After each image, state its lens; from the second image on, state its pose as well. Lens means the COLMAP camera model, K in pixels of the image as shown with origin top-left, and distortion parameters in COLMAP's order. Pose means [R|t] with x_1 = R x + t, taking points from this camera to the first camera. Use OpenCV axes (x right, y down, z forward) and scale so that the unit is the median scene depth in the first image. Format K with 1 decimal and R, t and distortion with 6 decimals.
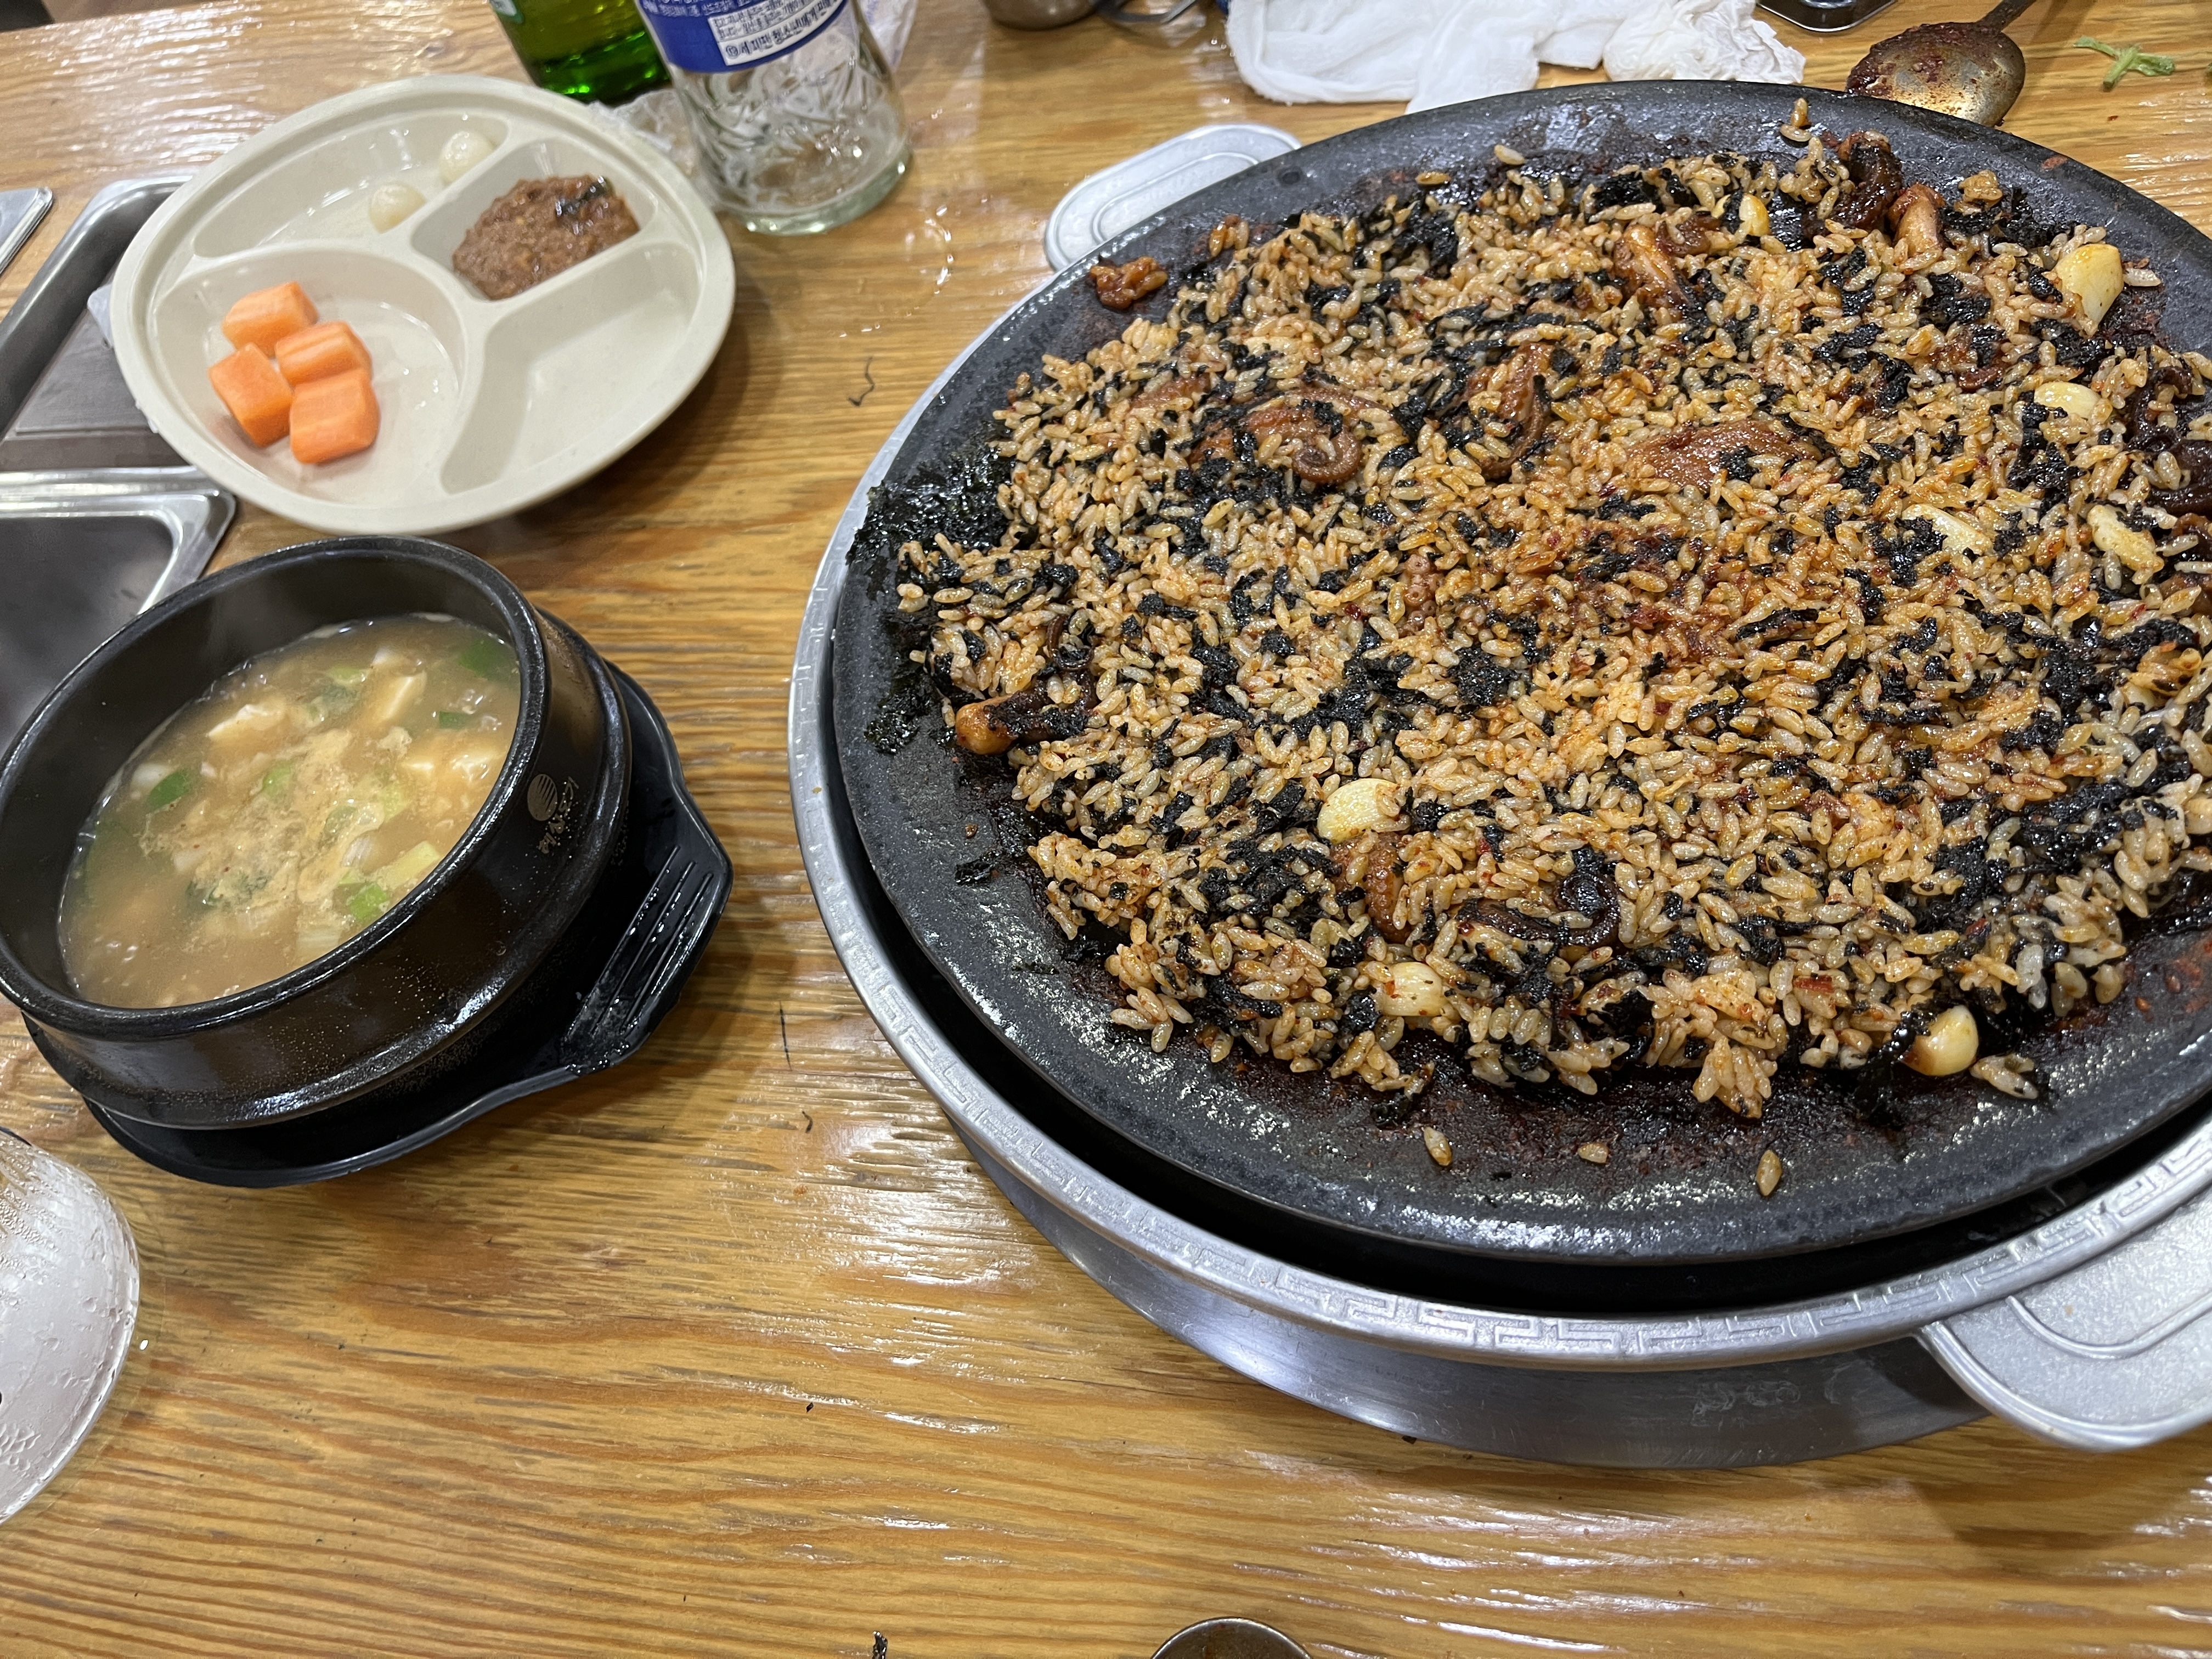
lens RADIAL K [[1666.6, 0, 1092.6], [0, 1666.6, 824.3], [0, 0, 1]] dist [0.016211, -0.005097]
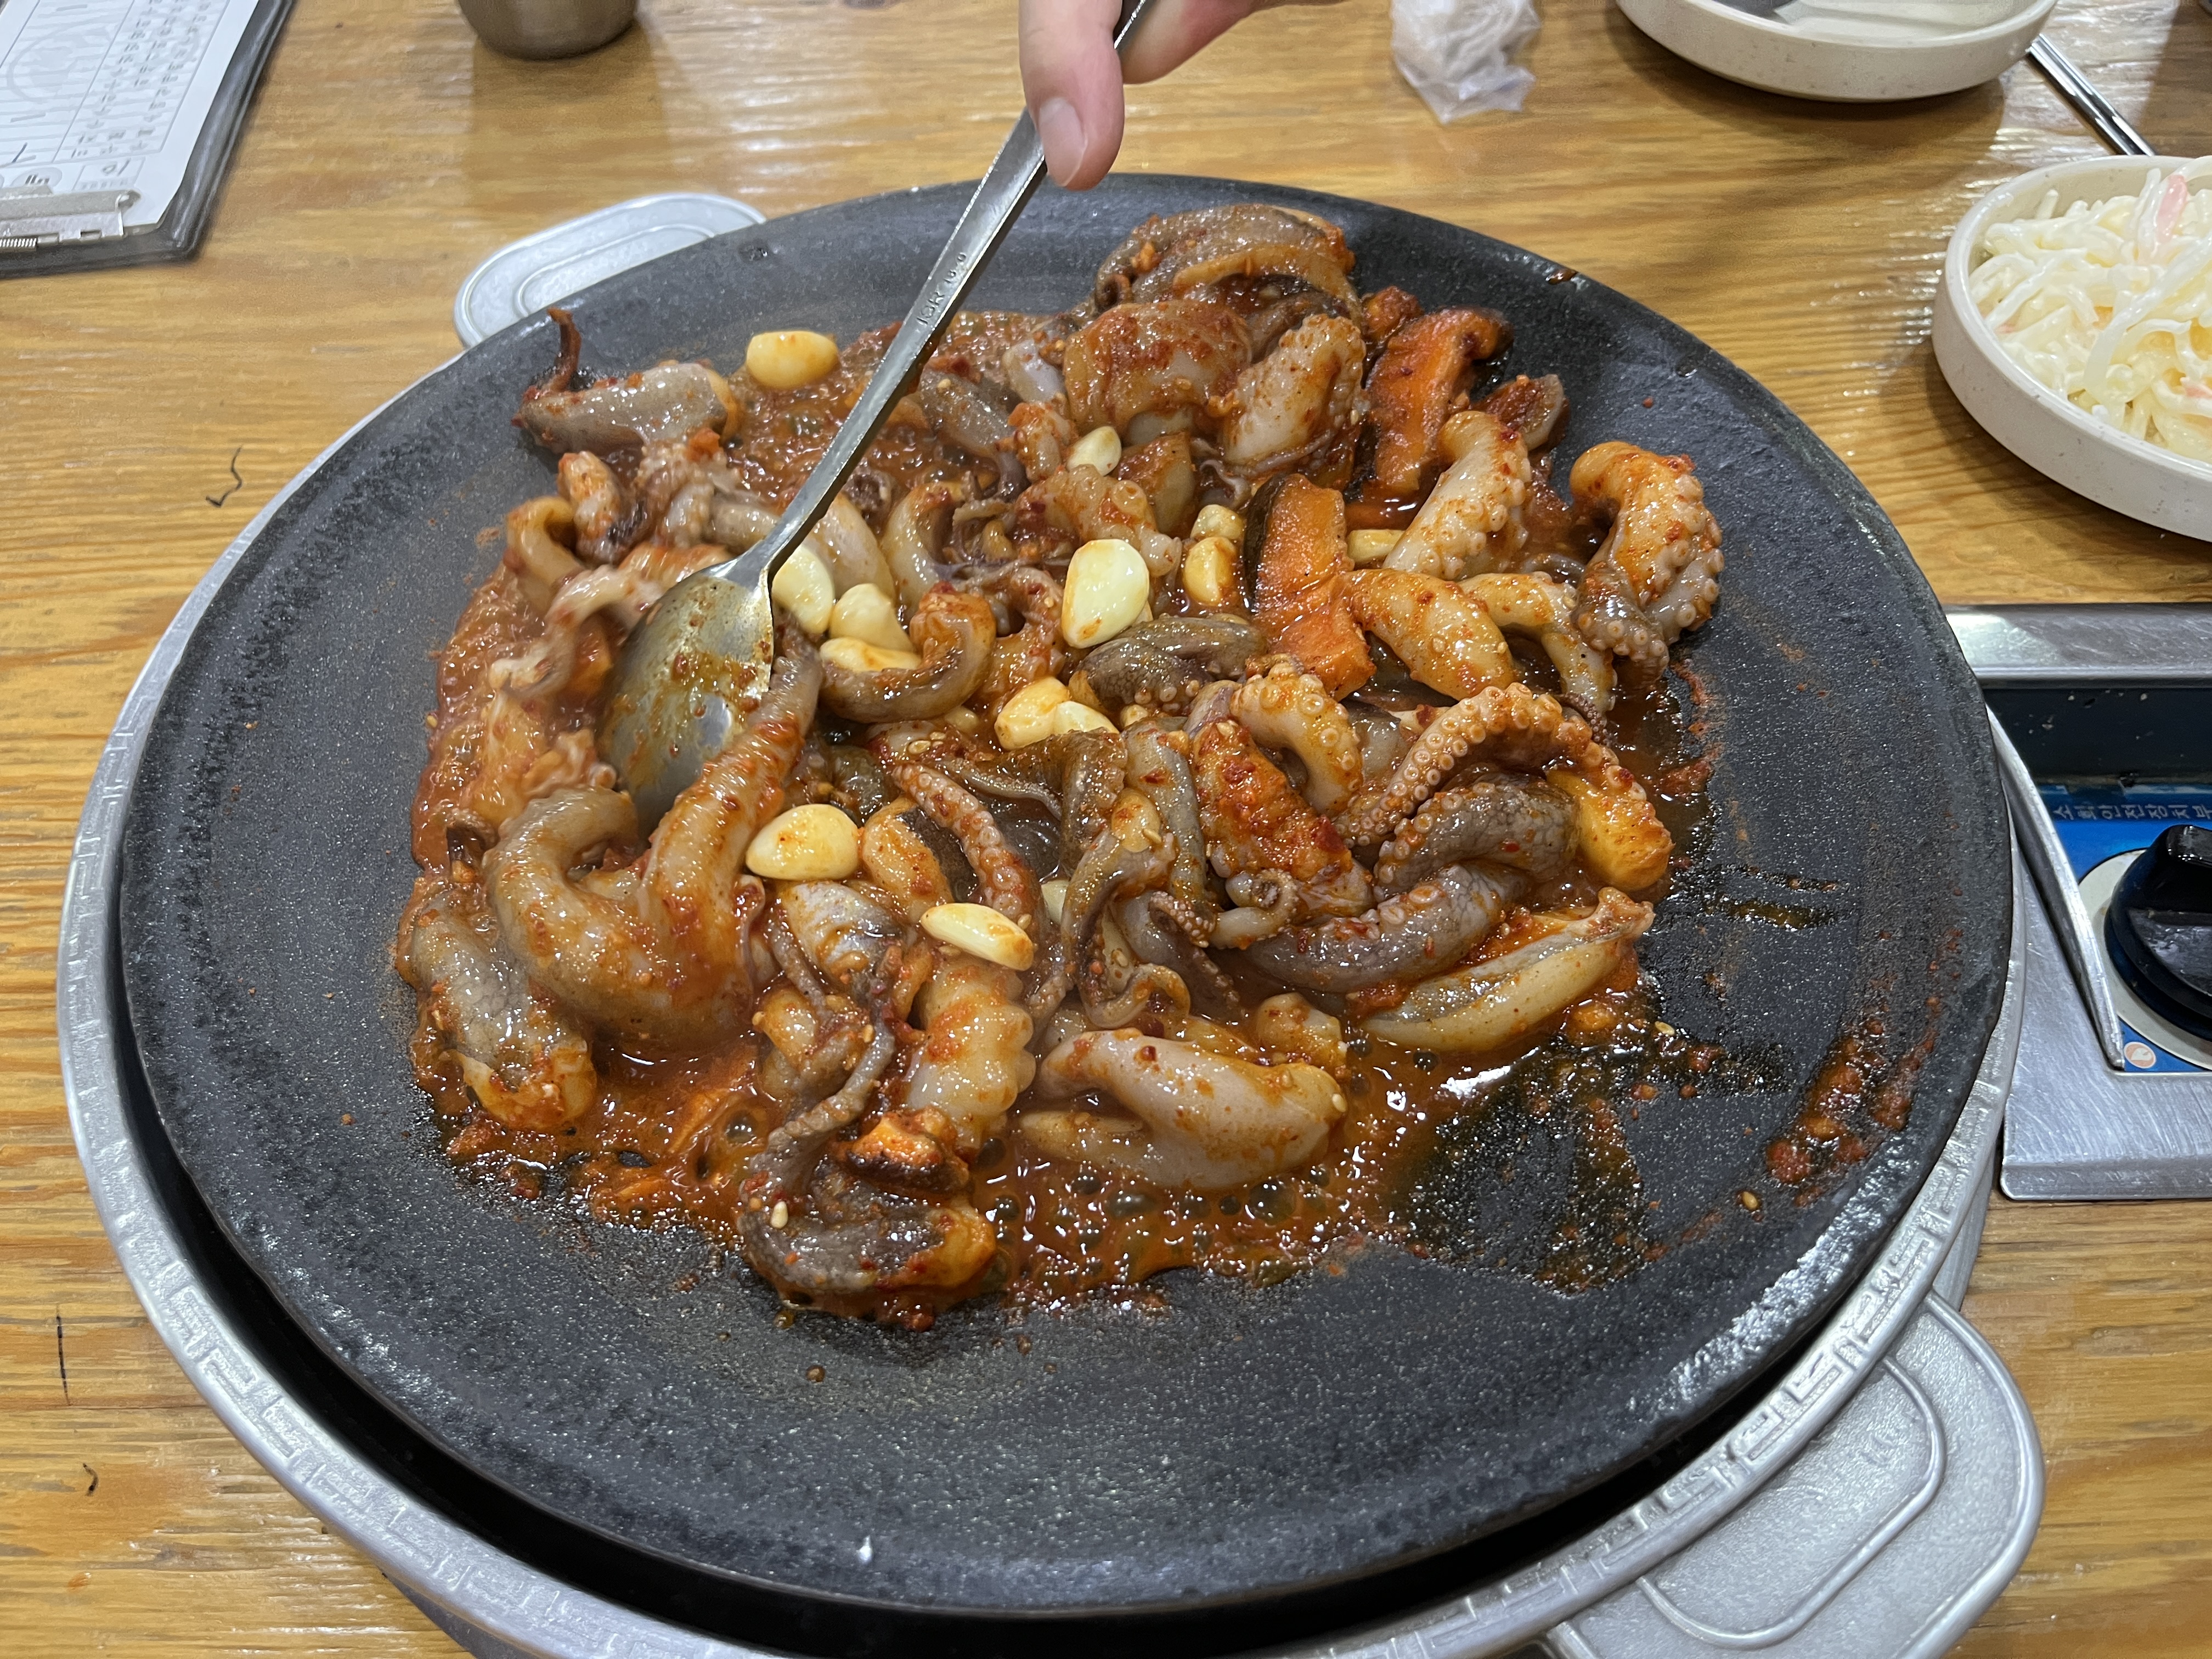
lens RADIAL K [[1666.6, 0, 1107.5], [0, 1666.6, 828.6], [0, 0, 1]] dist [0.016211, -0.005097]
pose [[0.961439, -0.025630, 0.273822, 0.081994], [0.048299, 0.995909, -0.076366, -0.032070], [-0.270745, 0.086647, 0.958744, 0.252182]]
